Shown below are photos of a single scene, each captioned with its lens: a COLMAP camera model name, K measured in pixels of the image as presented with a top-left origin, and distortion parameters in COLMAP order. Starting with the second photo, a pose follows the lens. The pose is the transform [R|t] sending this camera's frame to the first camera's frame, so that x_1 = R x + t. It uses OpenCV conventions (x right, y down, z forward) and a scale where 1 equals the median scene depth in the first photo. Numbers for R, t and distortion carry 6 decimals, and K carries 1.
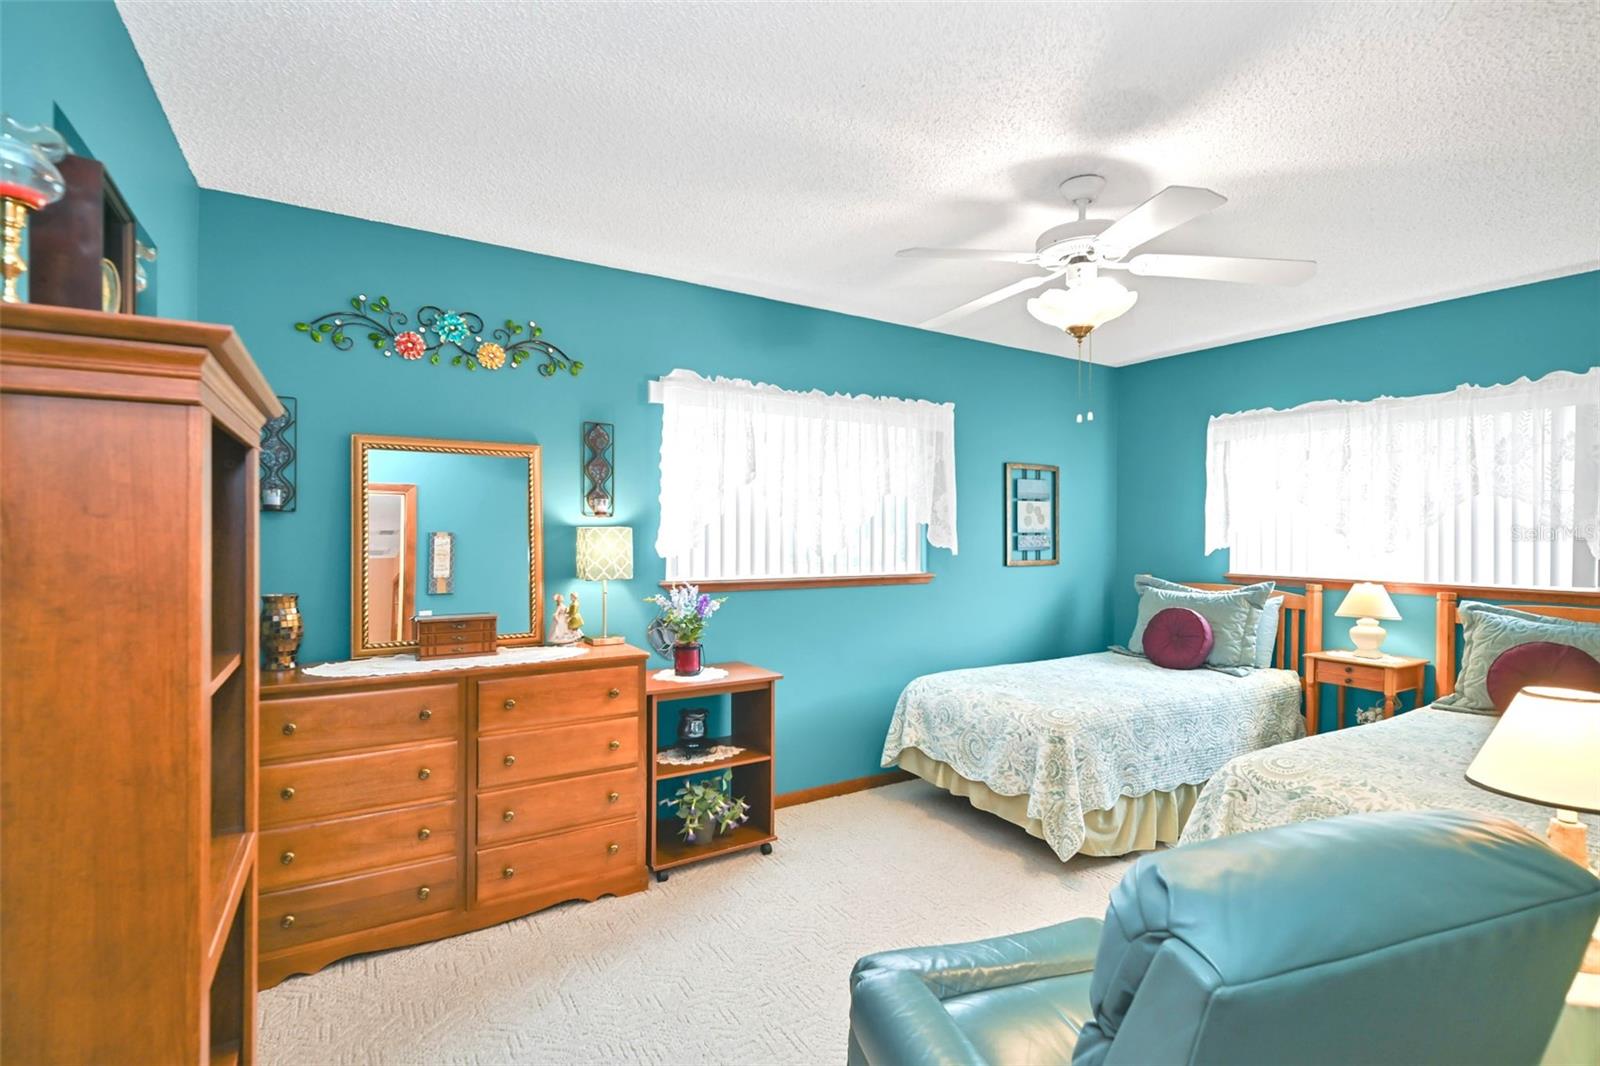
lens RADIAL K [[714.0, 0, 811.2], [0, 714.0, 535.7], [0, 0, 1]] dist [-0.011417, -0.000803]
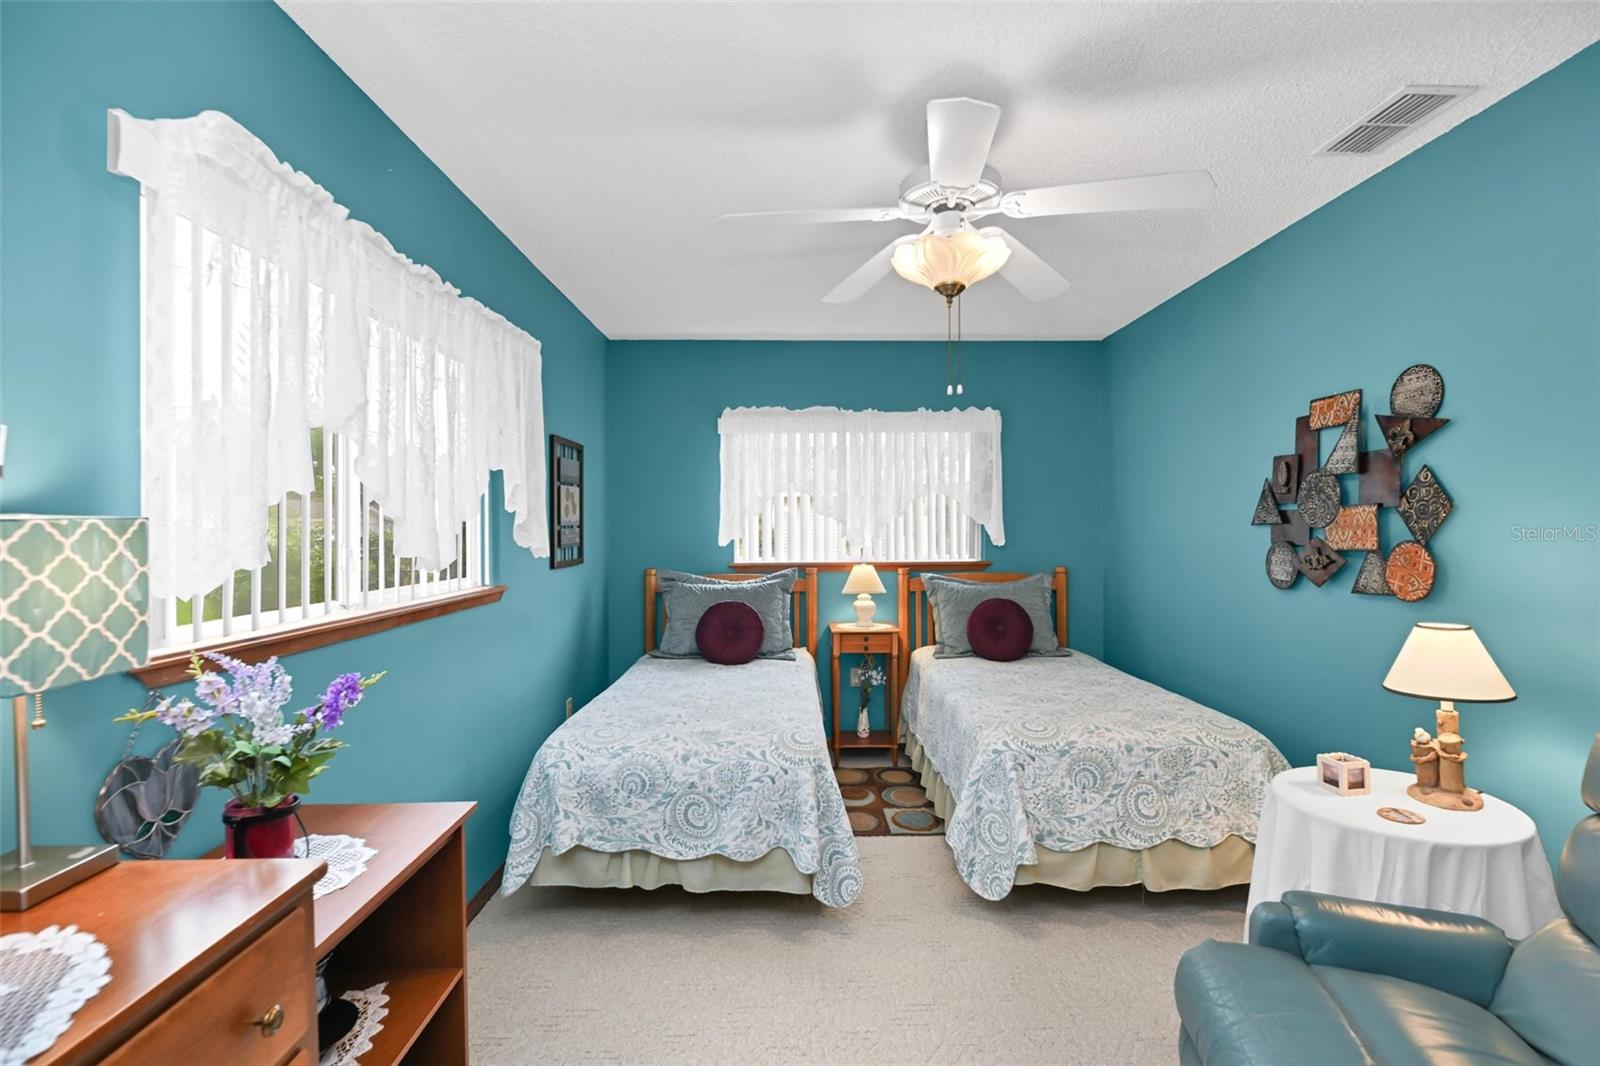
lens RADIAL K [[721.3, 0, 800.0], [0, 721.3, 533.0], [0, 0, 1]] dist [-0.023362, 0.000145]
pose [[0.525420, -0.018707, 0.850638, -0.332053], [0.014249, 0.999812, 0.013186, -0.003504], [-0.850724, 0.005193, 0.525587, 0.492549]]
